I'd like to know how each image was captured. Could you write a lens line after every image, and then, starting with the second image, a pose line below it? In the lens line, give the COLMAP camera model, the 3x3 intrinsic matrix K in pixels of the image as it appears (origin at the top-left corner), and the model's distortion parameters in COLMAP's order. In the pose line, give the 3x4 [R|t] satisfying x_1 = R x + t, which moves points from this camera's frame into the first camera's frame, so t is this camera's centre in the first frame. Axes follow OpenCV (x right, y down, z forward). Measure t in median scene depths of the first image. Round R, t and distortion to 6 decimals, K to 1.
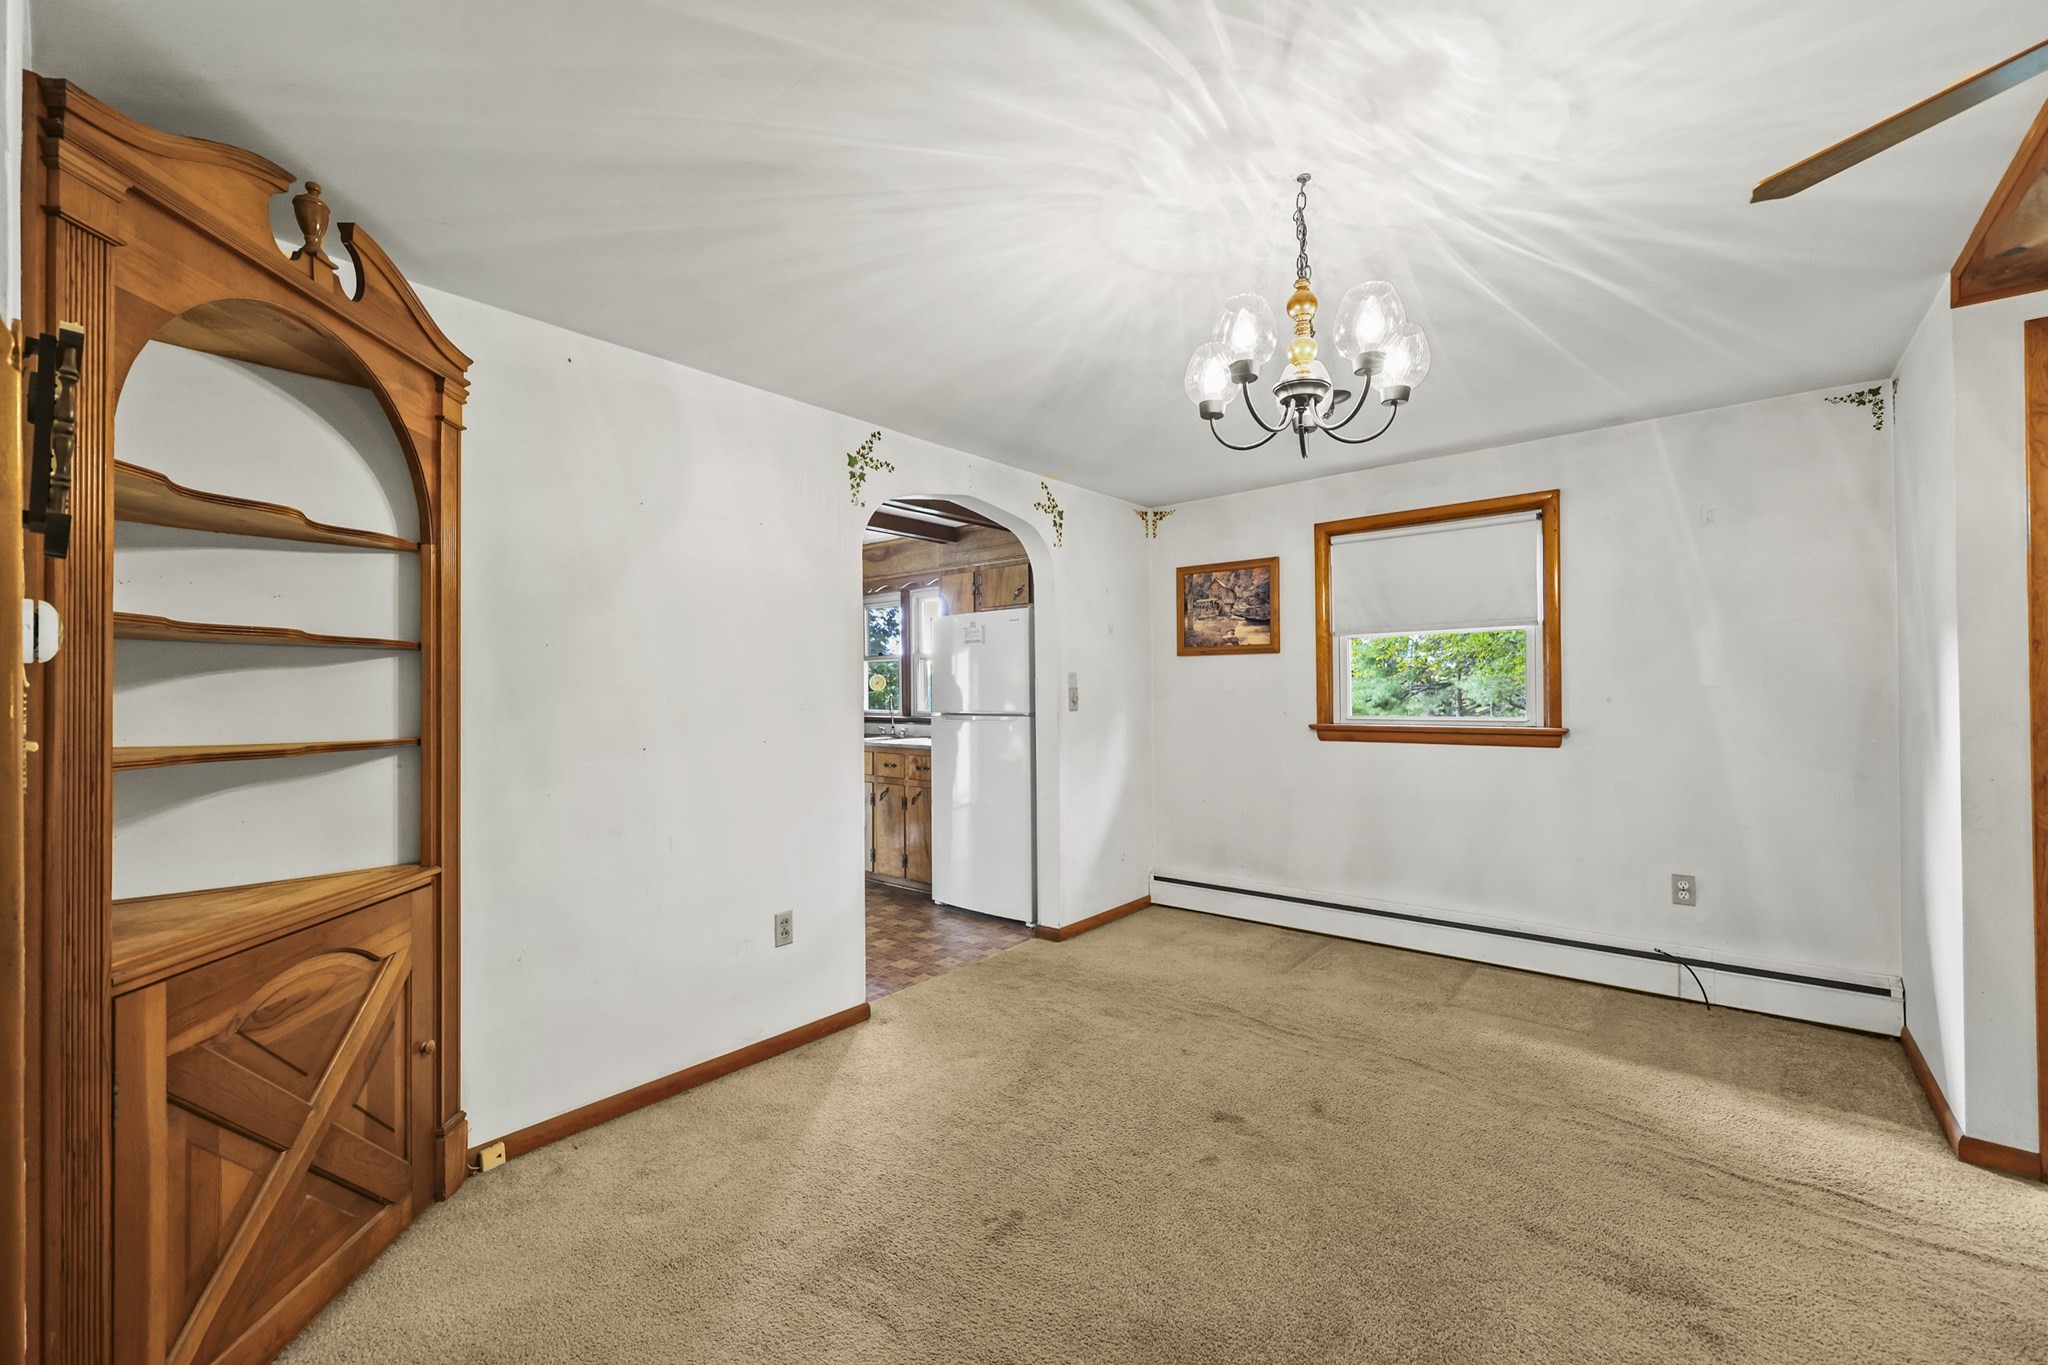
lens RADIAL K [[827.8, 0, 1028.7], [0, 827.8, 683.0], [0, 0, 1]] dist [0.001079, 0.000222]
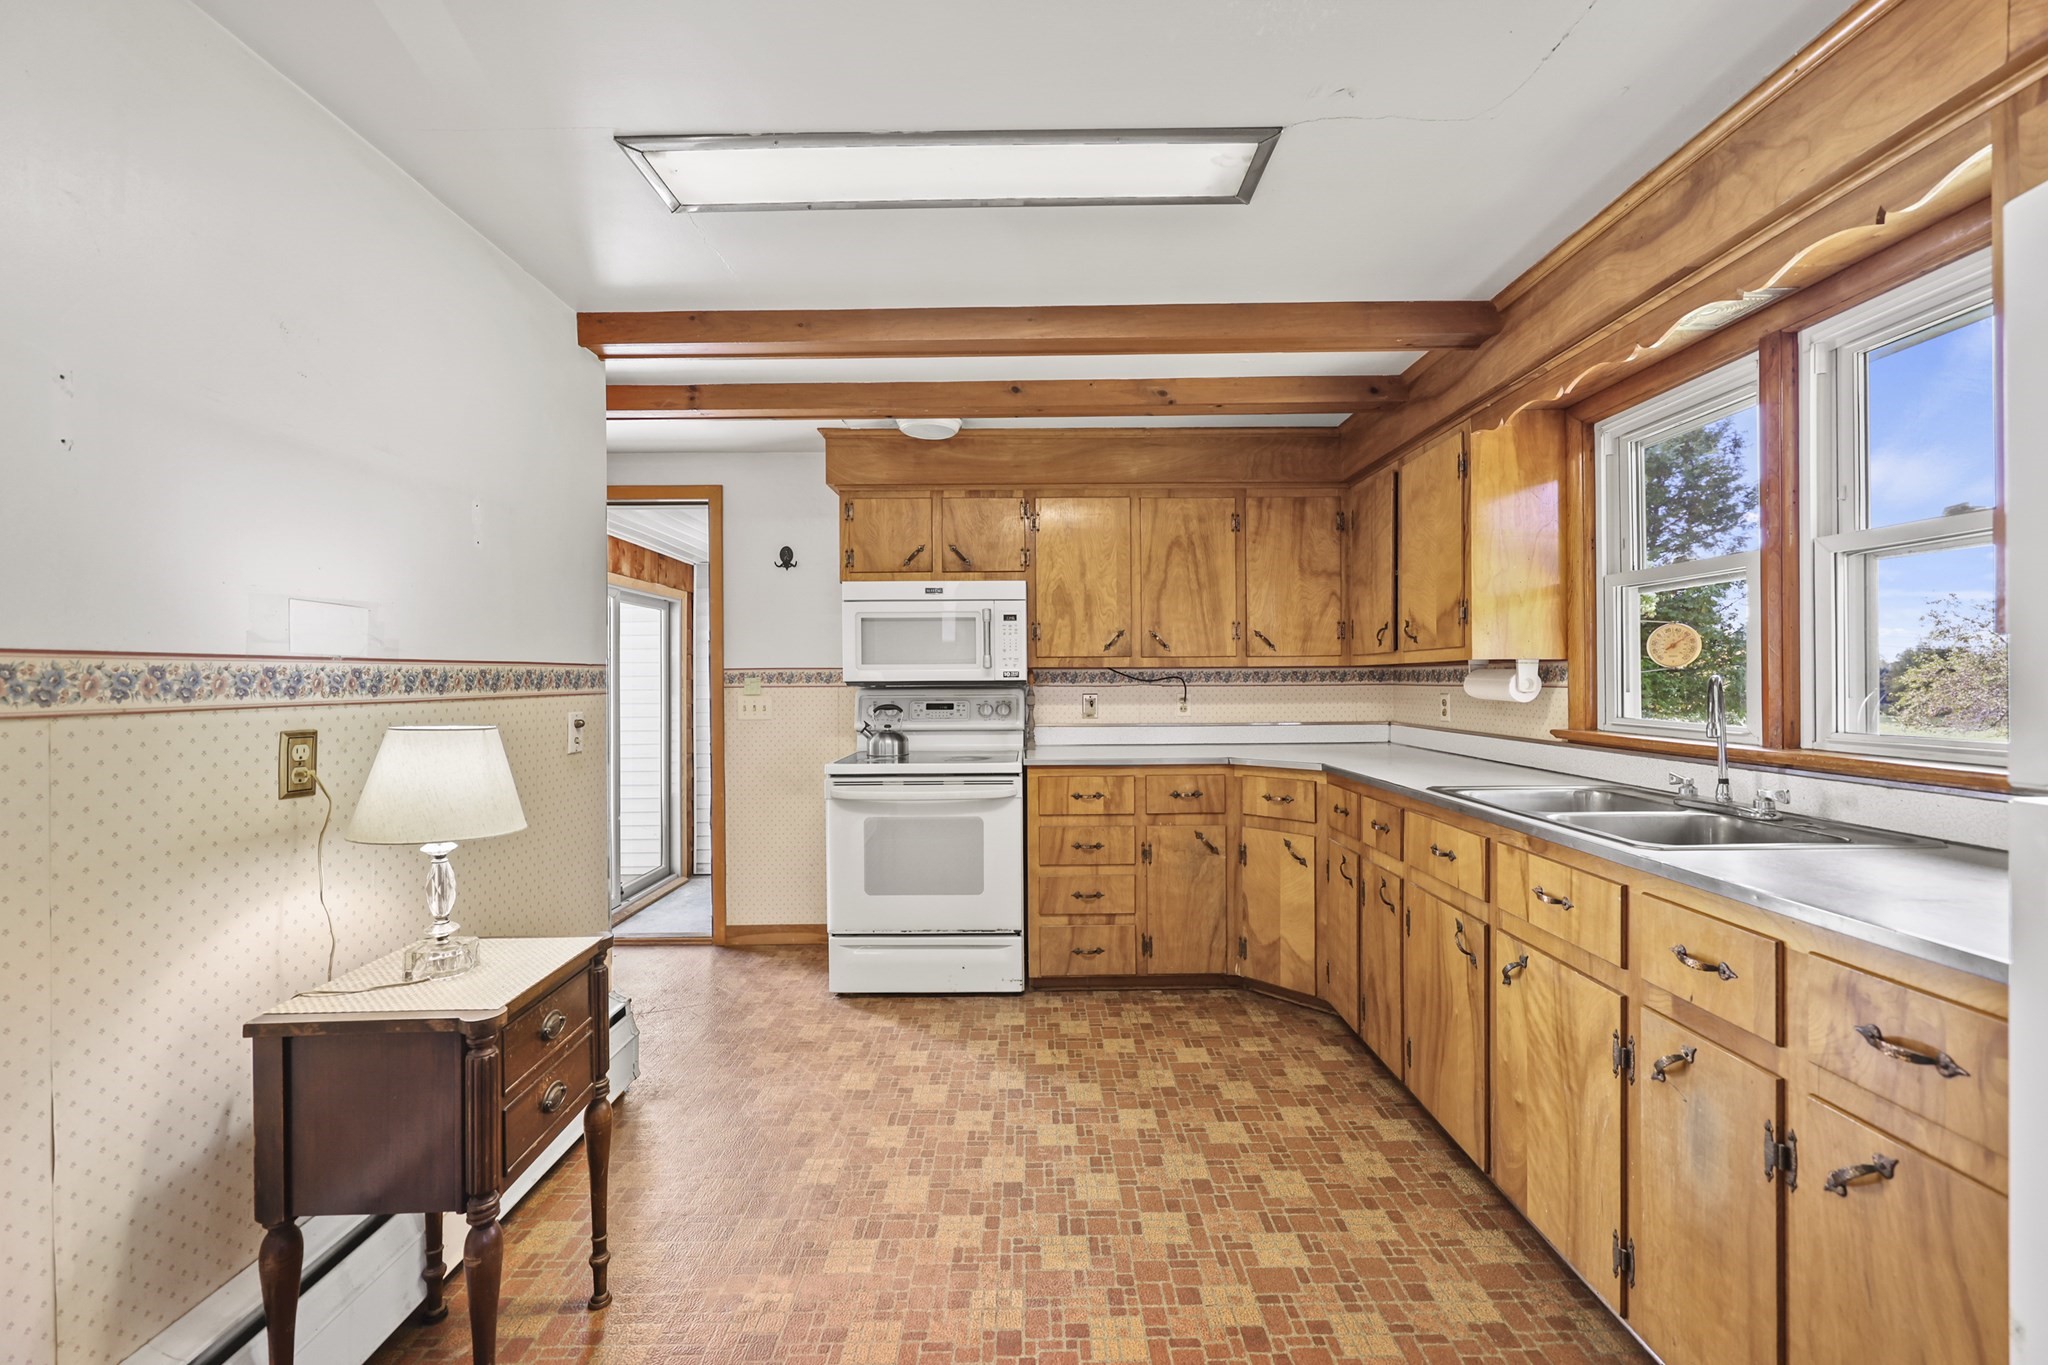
lens RADIAL K [[827.8, 0, 1028.7], [0, 827.8, 683.0], [0, 0, 1]] dist [0.001079, 0.000222]
pose [[0.641484, 0.005420, -0.767117, -0.172984], [0.009657, 0.999839, 0.015140, 0.018477], [0.767076, -0.017120, 0.641328, 1.119468]]
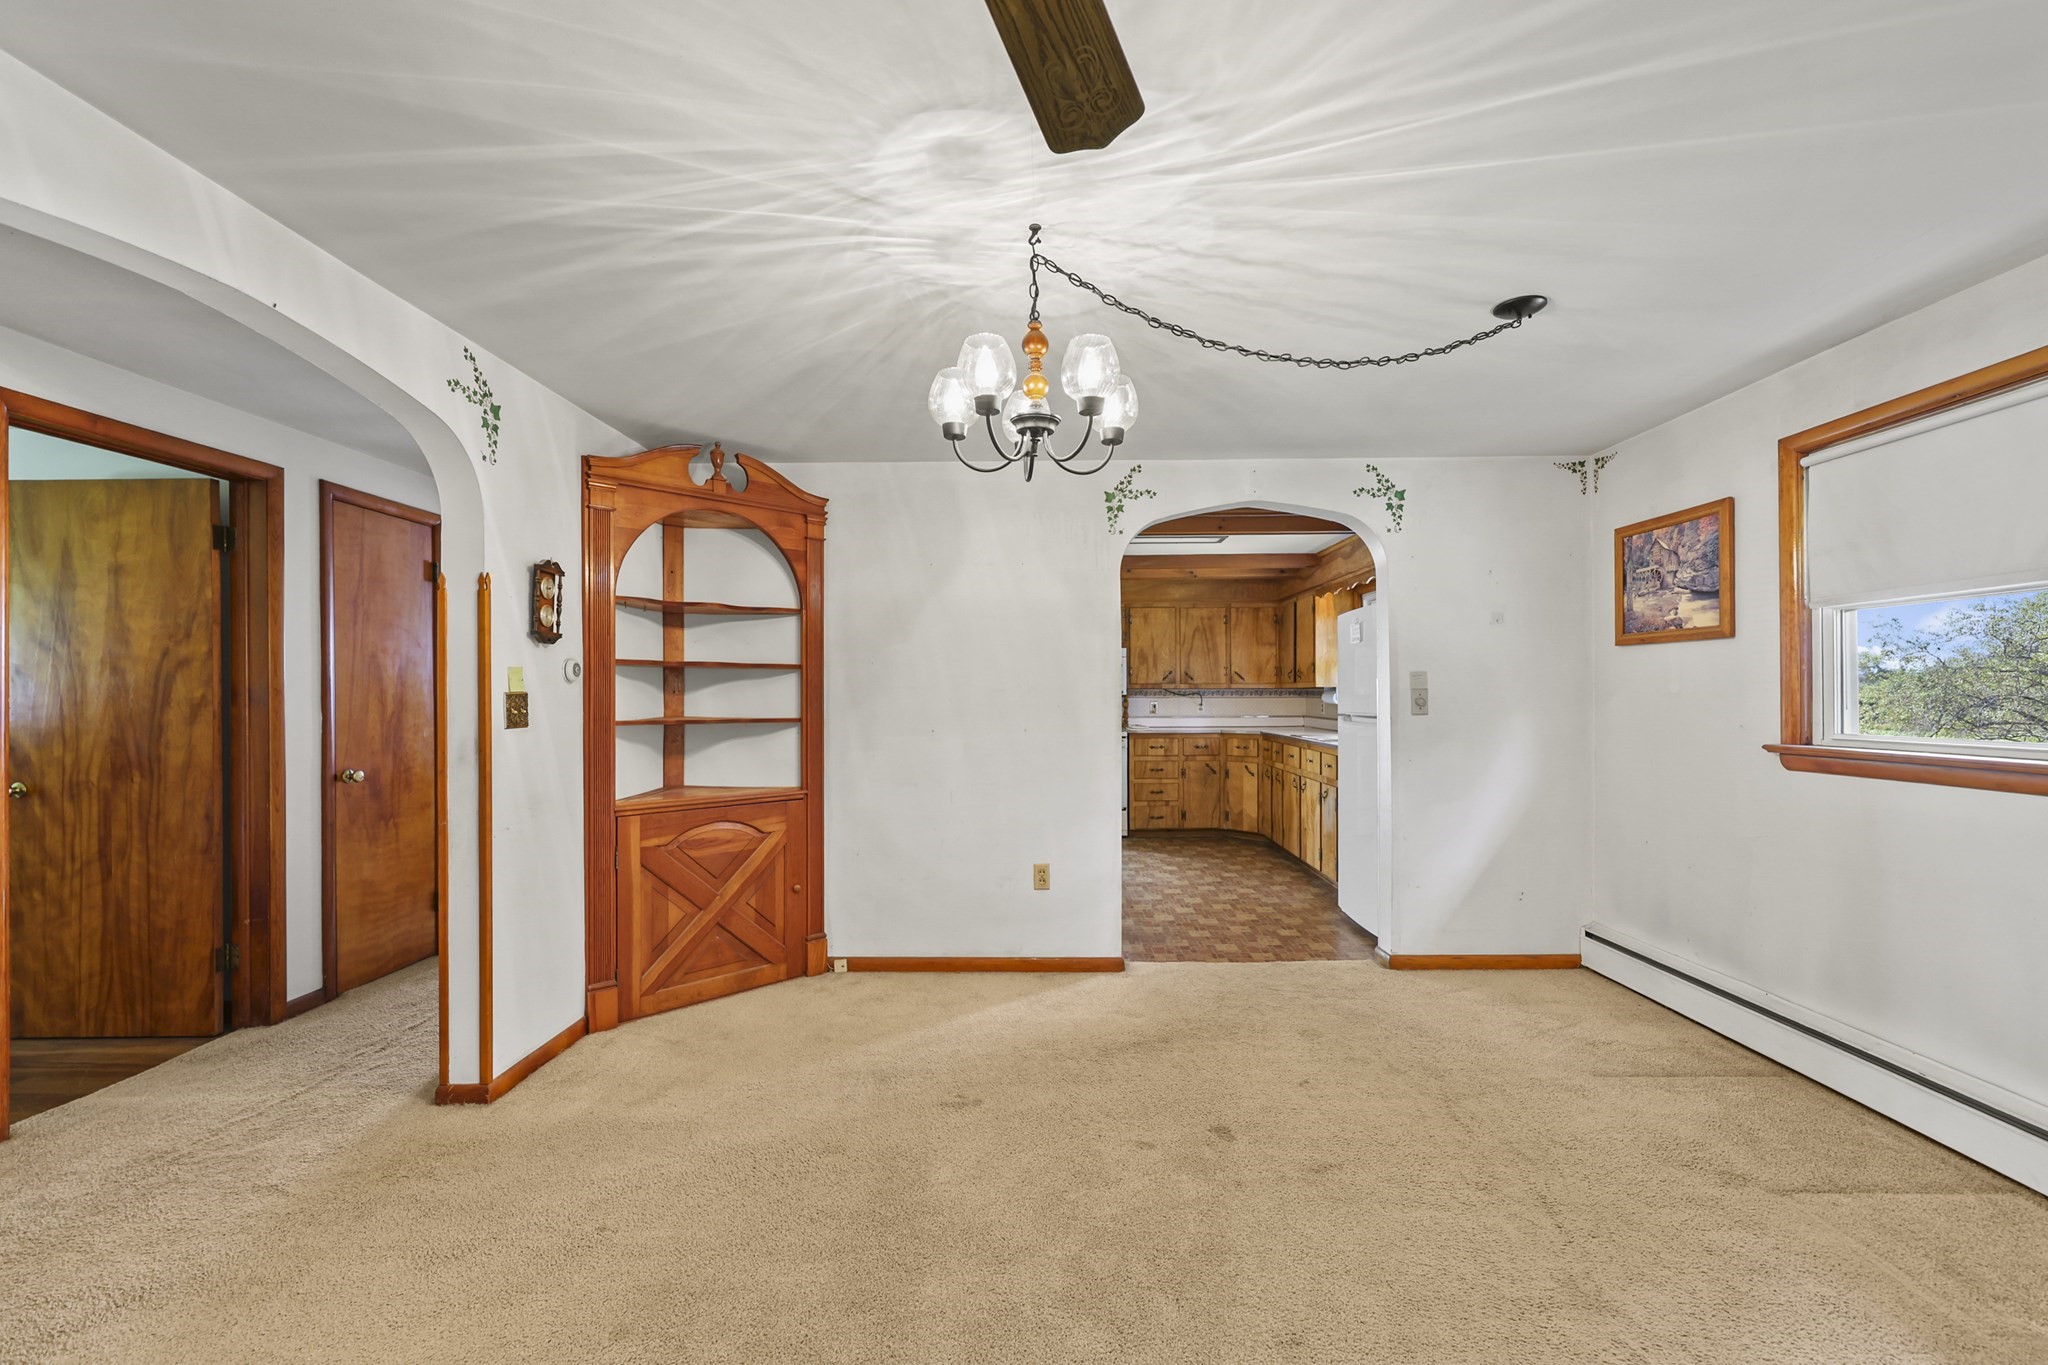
lens RADIAL K [[837.5, 0, 1032.6], [0, 837.5, 688.6], [0, 0, 1]] dist [0.000085, 0.000073]
pose [[0.631324, 0.001696, -0.775517, 0.624828], [0.006384, 0.999952, 0.007383, -0.004256], [0.775493, -0.009612, 0.631283, 0.152345]]
